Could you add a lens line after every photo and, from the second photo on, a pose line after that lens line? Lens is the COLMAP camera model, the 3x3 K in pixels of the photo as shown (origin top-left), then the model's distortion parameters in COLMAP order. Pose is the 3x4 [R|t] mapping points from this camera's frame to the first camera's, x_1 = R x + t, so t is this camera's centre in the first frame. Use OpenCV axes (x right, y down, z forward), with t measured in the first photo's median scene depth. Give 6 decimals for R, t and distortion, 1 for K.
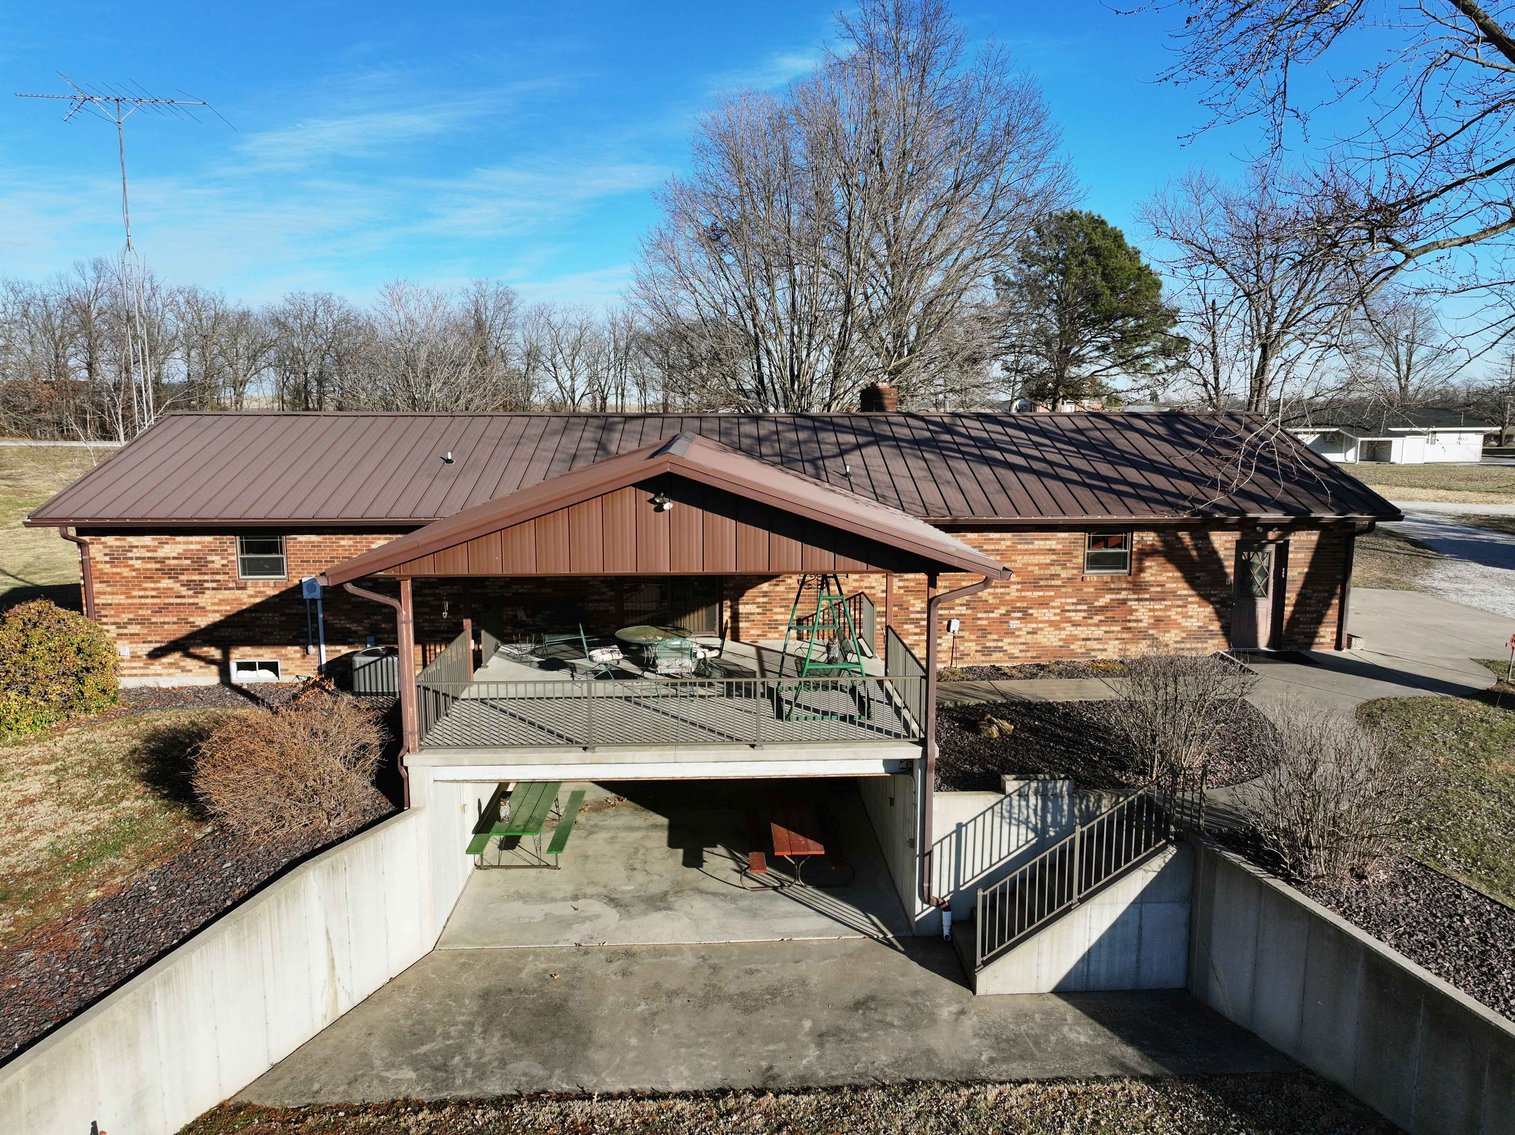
lens RADIAL K [[1064.6, 0, 753.8], [0, 1064.6, 565.5], [0, 0, 1]] dist [-0.002966, 0.020312]
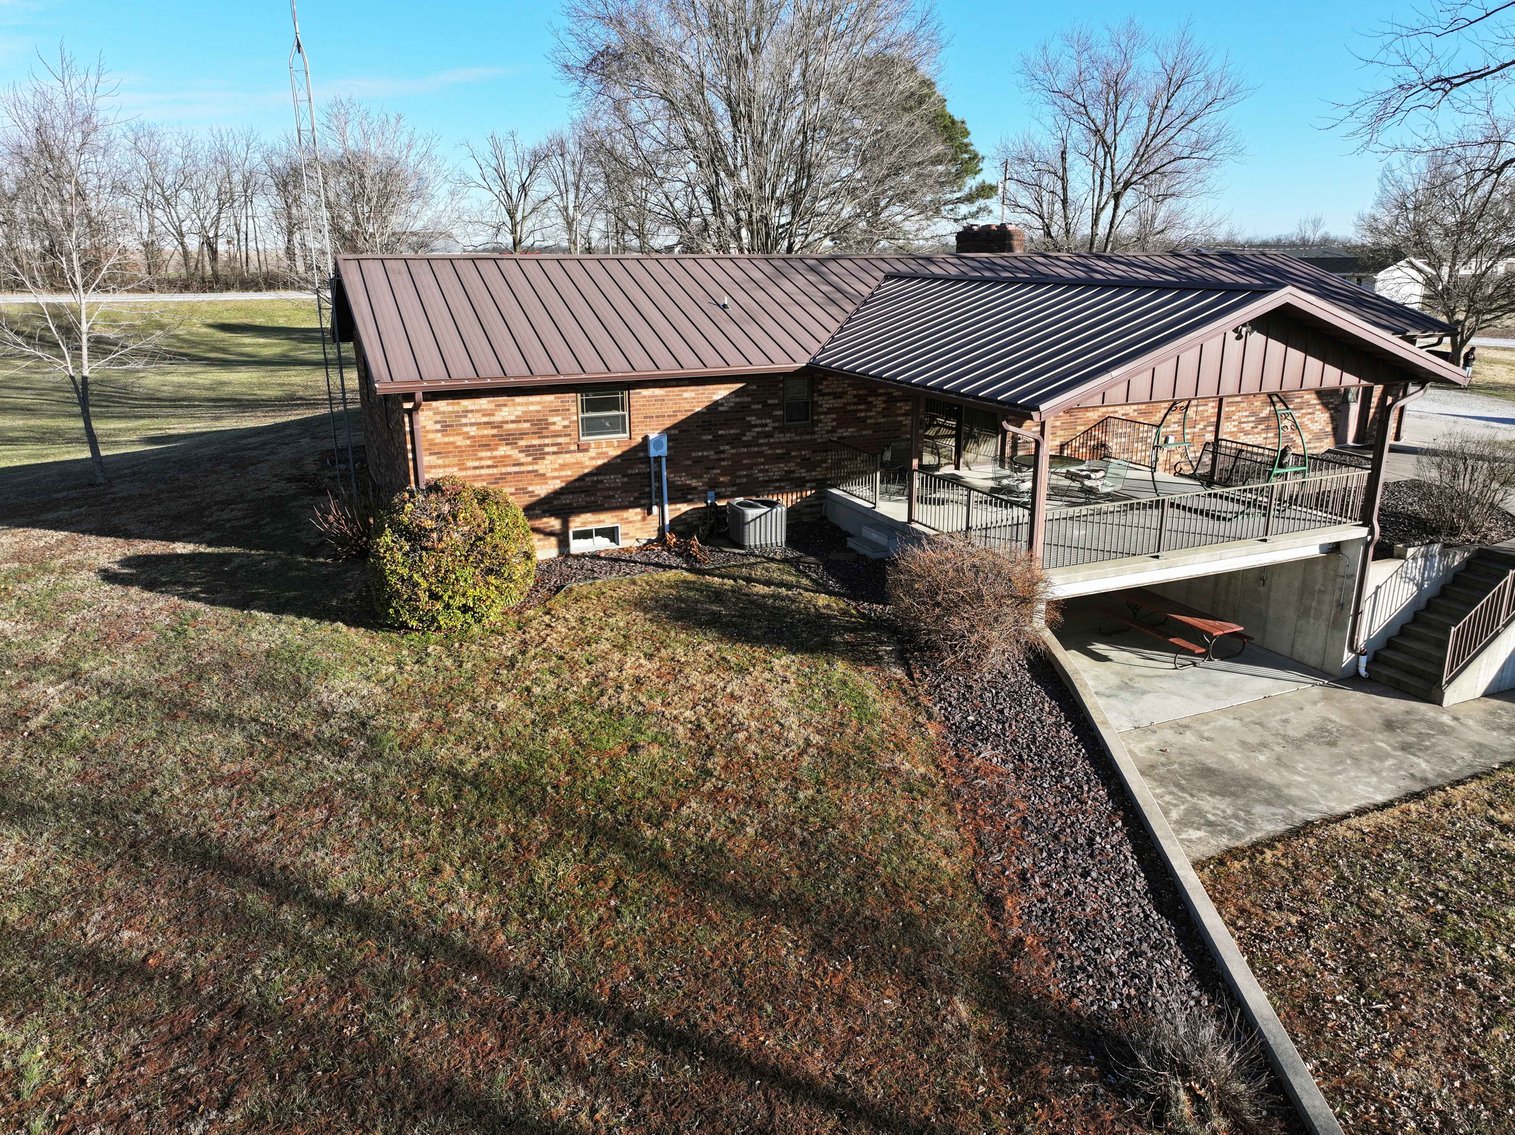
lens RADIAL K [[1064.6, 0, 756.5], [0, 1064.6, 568.7], [0, 0, 1]] dist [-0.002966, 0.020312]
pose [[0.927432, -0.108941, 0.357773, -0.685565], [0.057951, 0.986941, 0.150298, -0.007601], [-0.369475, -0.118658, 0.921634, 0.080635]]
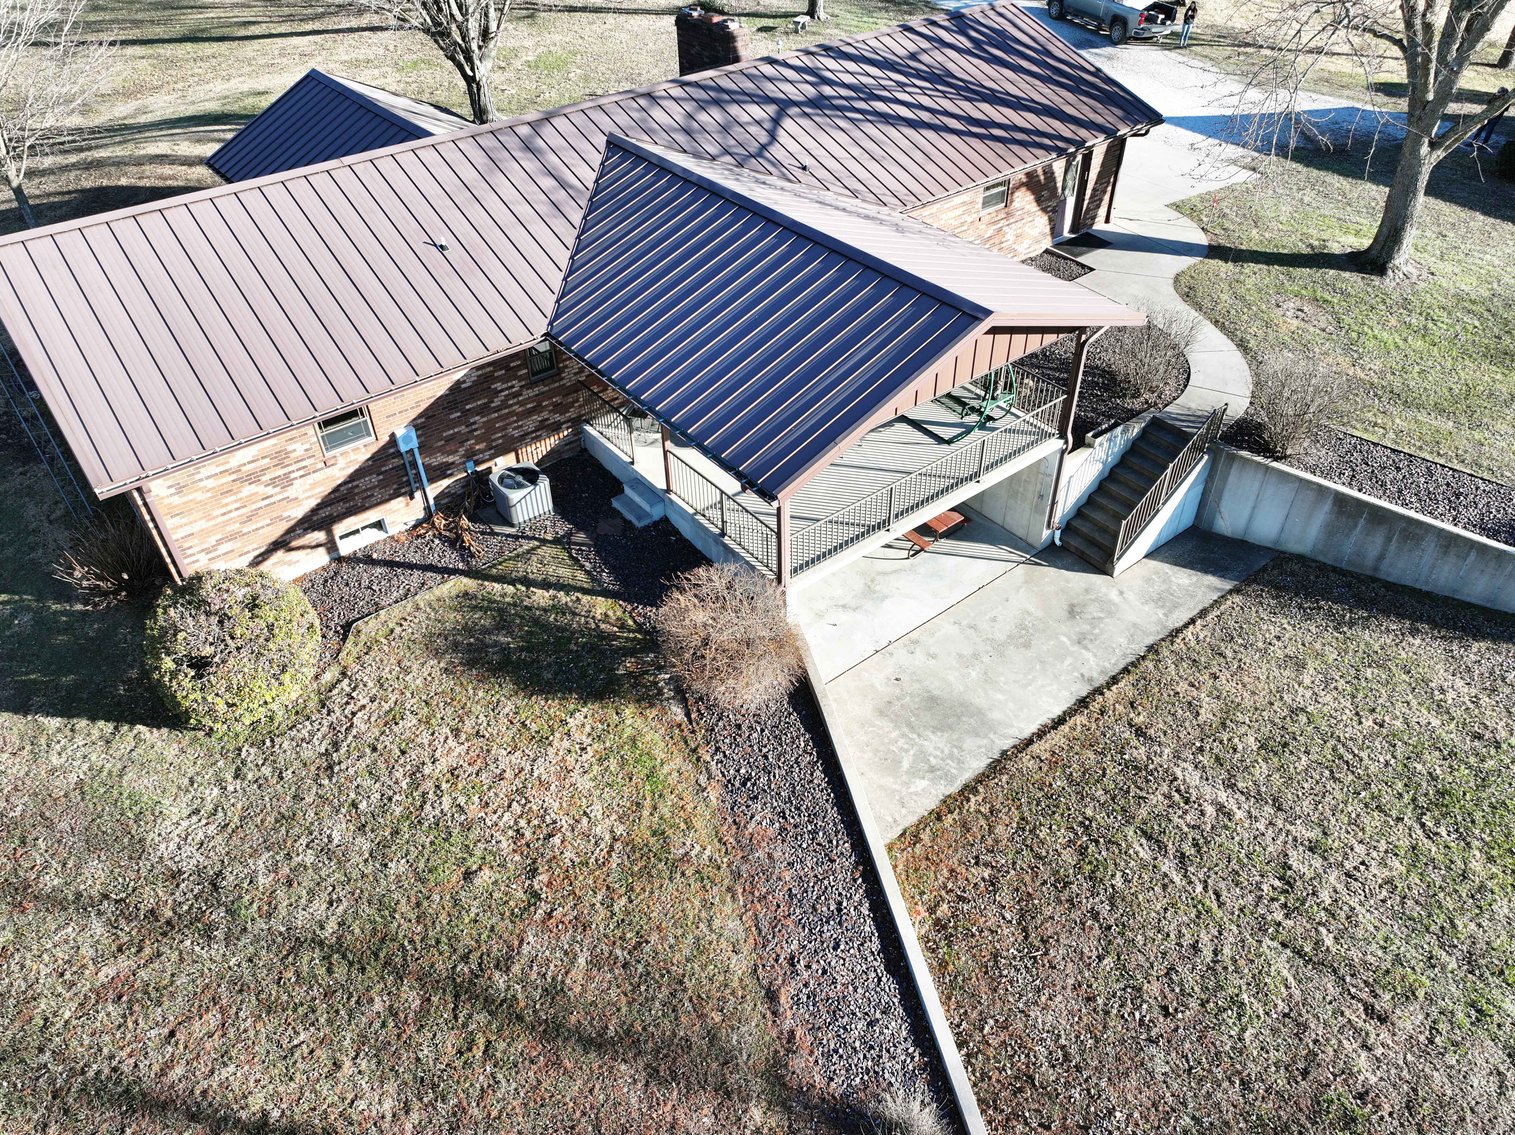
lens RADIAL K [[1064.6, 0, 755.0], [0, 1064.6, 574.7], [0, 0, 1]] dist [-0.002966, 0.020312]
pose [[0.810878, -0.389850, 0.436456, -0.622553], [0.106451, 0.831620, 0.545047, -0.357925], [-0.575452, -0.395505, 0.715842, 0.107256]]
